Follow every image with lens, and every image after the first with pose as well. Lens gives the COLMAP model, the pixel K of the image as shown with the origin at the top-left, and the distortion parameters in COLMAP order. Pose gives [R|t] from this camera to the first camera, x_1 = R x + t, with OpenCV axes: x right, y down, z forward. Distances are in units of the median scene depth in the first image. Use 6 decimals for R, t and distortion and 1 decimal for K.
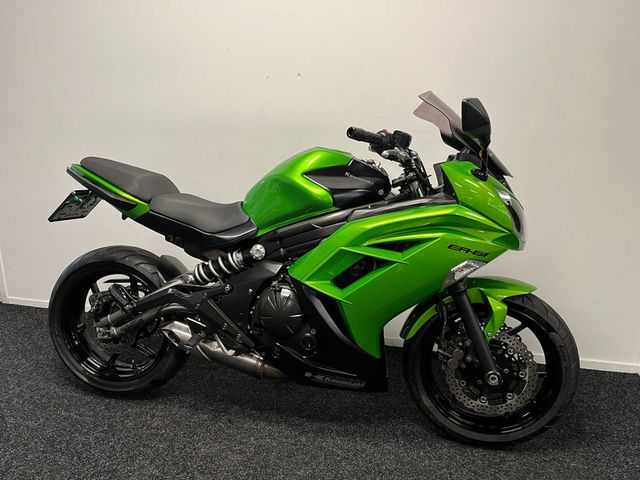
lens RADIAL K [[484.1, 0, 315.6], [0, 484.1, 233.3], [0, 0, 1]] dist [0.083904, -0.113784]
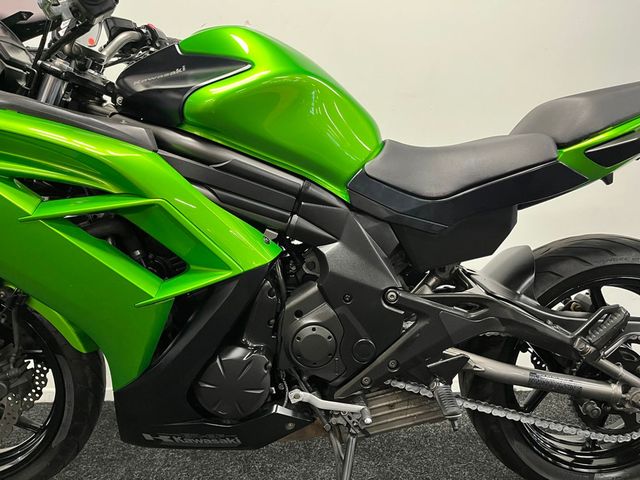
lens RADIAL K [[484.1, 0, 320.1], [0, 484.1, 236.0], [0, 0, 1]] dist [0.083904, -0.113784]
pose [[0.968659, -0.036907, 0.245639, -0.157001], [0.085571, 0.977949, -0.190509, 0.190445], [-0.233191, 0.205557, 0.950457, 0.420711]]
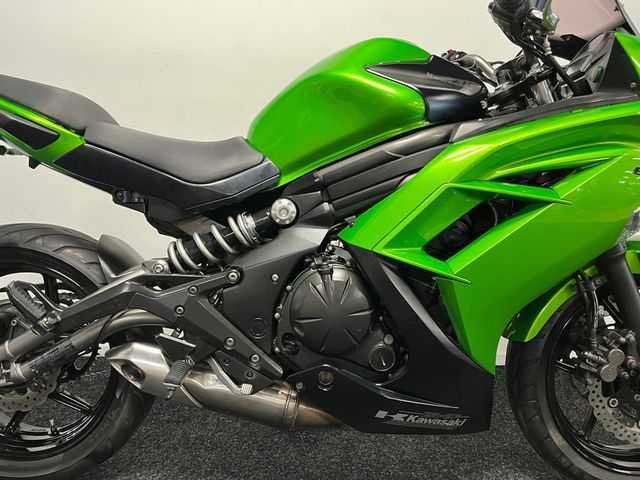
lens RADIAL K [[484.1, 0, 315.3], [0, 484.1, 235.2], [0, 0, 1]] dist [0.083904, -0.113784]
pose [[0.982995, -0.038888, 0.179468, -0.187561], [0.049590, 0.997224, -0.055536, 0.101842], [-0.176811, 0.063492, 0.982195, 0.415696]]
